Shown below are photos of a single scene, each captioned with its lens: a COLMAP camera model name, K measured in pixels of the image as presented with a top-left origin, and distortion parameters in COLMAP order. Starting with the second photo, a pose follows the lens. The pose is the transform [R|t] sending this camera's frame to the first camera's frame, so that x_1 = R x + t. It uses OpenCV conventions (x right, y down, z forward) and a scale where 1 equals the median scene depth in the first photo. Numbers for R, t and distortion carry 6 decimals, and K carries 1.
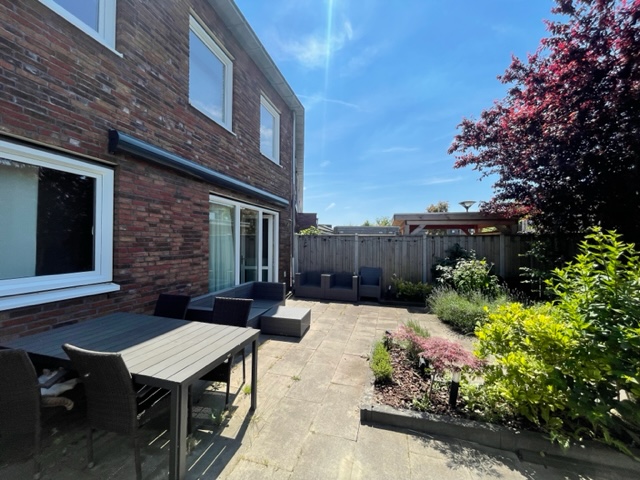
lens RADIAL K [[259.8, 0, 320.9], [0, 259.8, 239.2], [0, 0, 1]] dist [-0.000623, 0.001096]
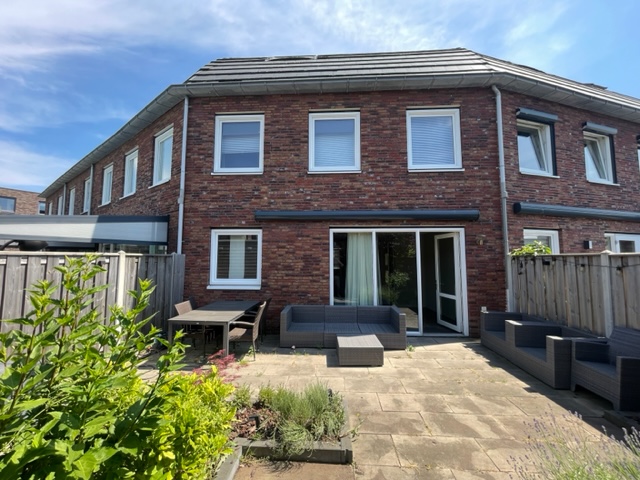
lens RADIAL K [[259.8, 0, 318.0], [0, 259.8, 240.3], [0, 0, 1]] dist [-0.000623, 0.001096]
pose [[0.204248, -0.077240, -0.975867, 0.927637], [0.008485, 0.996985, -0.077136, -0.015386], [0.978882, 0.007475, 0.204287, 0.745355]]
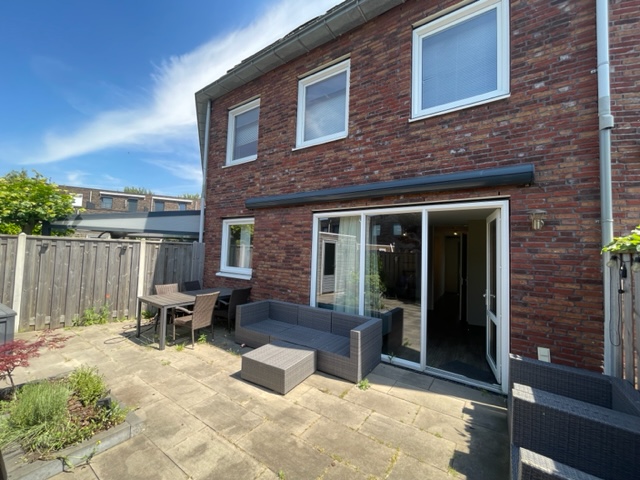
lens RADIAL K [[259.8, 0, 318.4], [0, 259.8, 239.8], [0, 0, 1]] dist [-0.000623, 0.001096]
pose [[-0.332620, -0.063899, -0.940894, 0.638324], [-0.028630, 0.997926, -0.057651, -0.002274], [0.942626, 0.007762, -0.333760, 1.538989]]
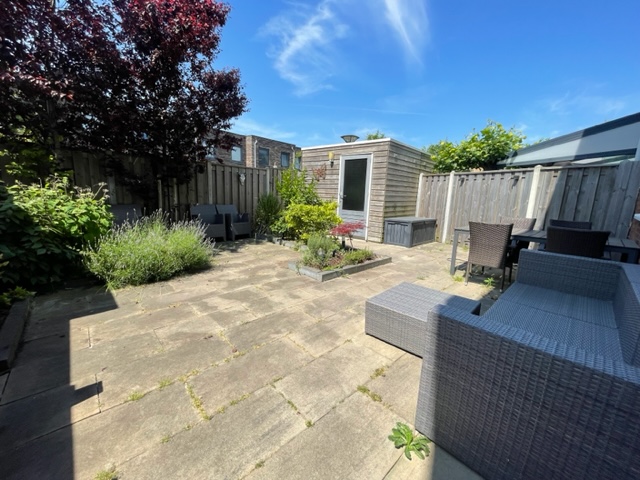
lens RADIAL K [[259.8, 0, 320.3], [0, 259.8, 238.1], [0, 0, 1]] dist [-0.000623, 0.001096]
pose [[-0.845254, -0.132930, 0.517567, -0.228801], [-0.049601, 0.983900, 0.171697, 0.109566], [-0.532058, 0.119456, -0.838239, 1.693789]]
